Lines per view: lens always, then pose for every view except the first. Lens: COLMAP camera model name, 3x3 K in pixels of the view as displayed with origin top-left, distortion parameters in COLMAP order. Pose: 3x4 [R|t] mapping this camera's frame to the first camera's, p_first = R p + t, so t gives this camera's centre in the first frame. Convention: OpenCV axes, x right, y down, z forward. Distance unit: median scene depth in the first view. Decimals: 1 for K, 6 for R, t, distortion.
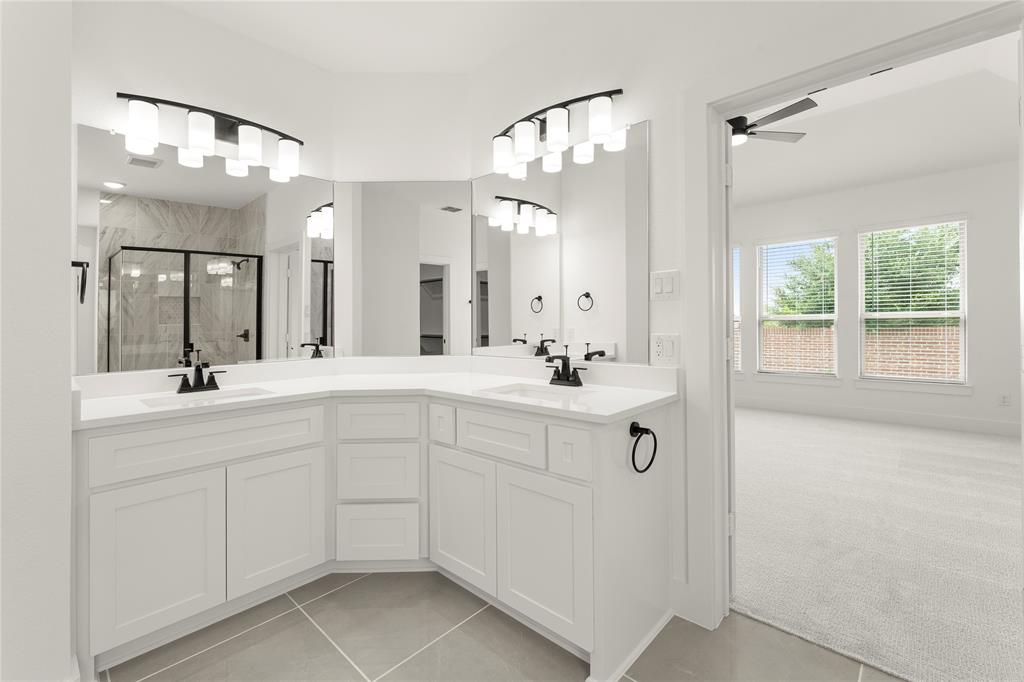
lens RADIAL K [[439.0, 0, 506.0], [0, 439.0, 323.4], [0, 0, 1]] dist [-0.000218, 0.000244]
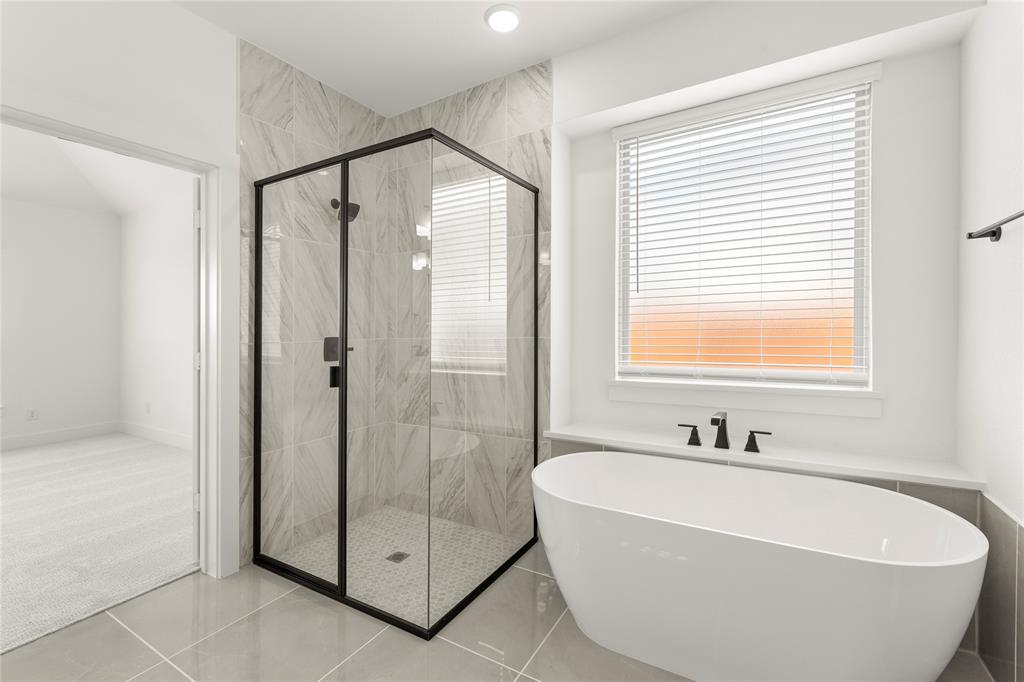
lens RADIAL K [[440.8, 0, 514.1], [0, 440.8, 334.7], [0, 0, 1]] dist [0.003091, 0.000376]
pose [[-0.223800, 0.009625, 0.974588, -0.512522], [0.025103, 0.999676, -0.004108, 0.007185], [-0.974312, 0.023546, -0.223969, 0.081477]]
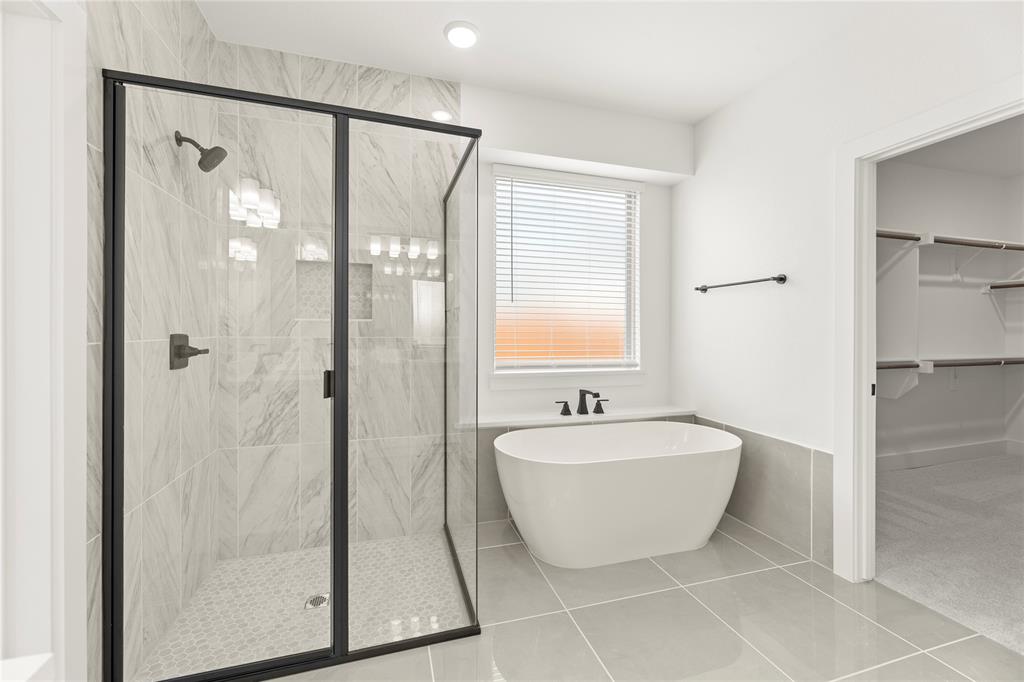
lens RADIAL K [[413.5, 0, 508.9], [0, 413.5, 337.4], [0, 0, 1]] dist [-0.002446, -0.000578]
pose [[-0.867697, 0.002615, 0.497086, -0.107611], [0.010149, 0.999871, 0.012455, -0.001327], [-0.496989, 0.015852, -0.867612, 0.708118]]
